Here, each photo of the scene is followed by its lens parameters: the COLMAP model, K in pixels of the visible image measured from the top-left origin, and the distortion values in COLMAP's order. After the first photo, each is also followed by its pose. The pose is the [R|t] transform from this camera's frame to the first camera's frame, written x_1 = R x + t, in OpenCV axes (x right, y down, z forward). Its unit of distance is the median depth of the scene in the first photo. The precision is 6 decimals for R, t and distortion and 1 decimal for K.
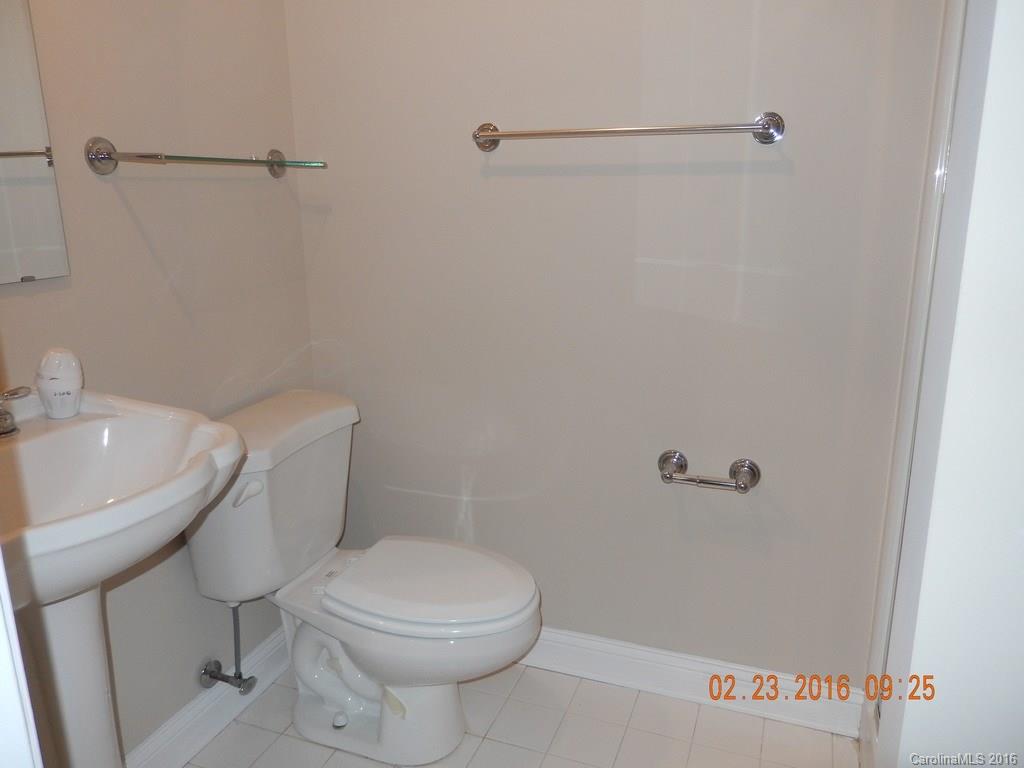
lens RADIAL K [[769.3, 0, 513.9], [0, 769.3, 383.6], [0, 0, 1]] dist [0.005761, -0.018622]
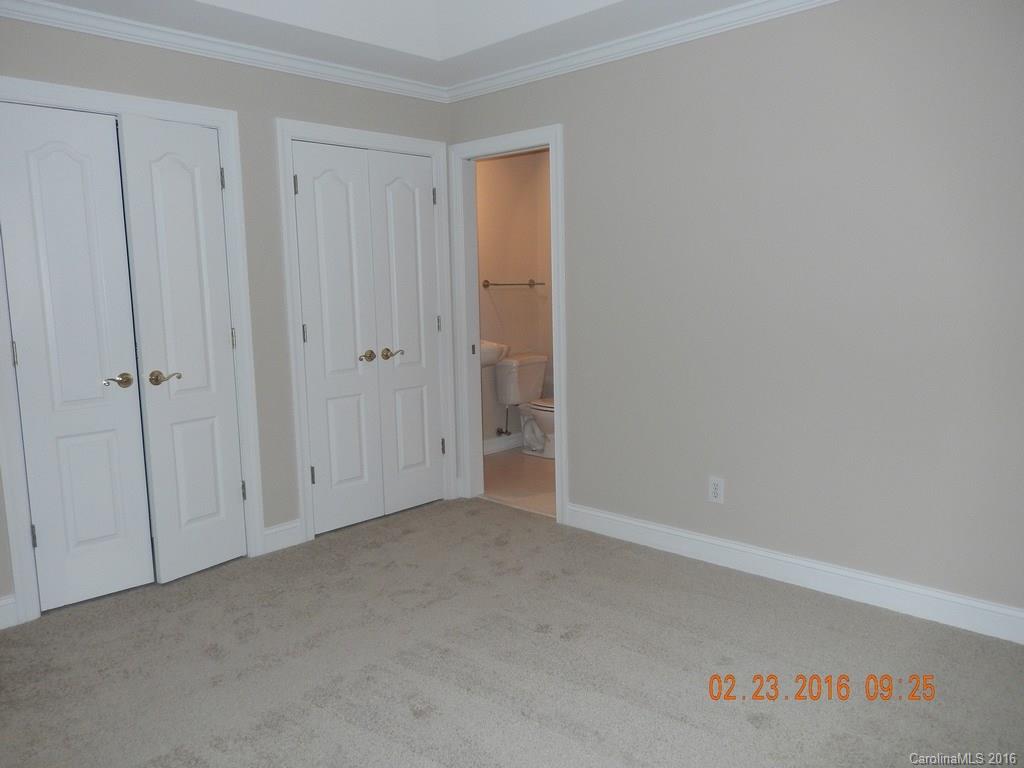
lens RADIAL K [[769.3, 0, 512.0], [0, 769.3, 384.8], [0, 0, 1]] dist [0.005761, -0.018622]
pose [[0.915047, 0.034329, -0.401883, 1.011277], [-0.085863, 0.990113, -0.110925, 0.544847], [0.394101, 0.136008, 0.908948, -2.086853]]
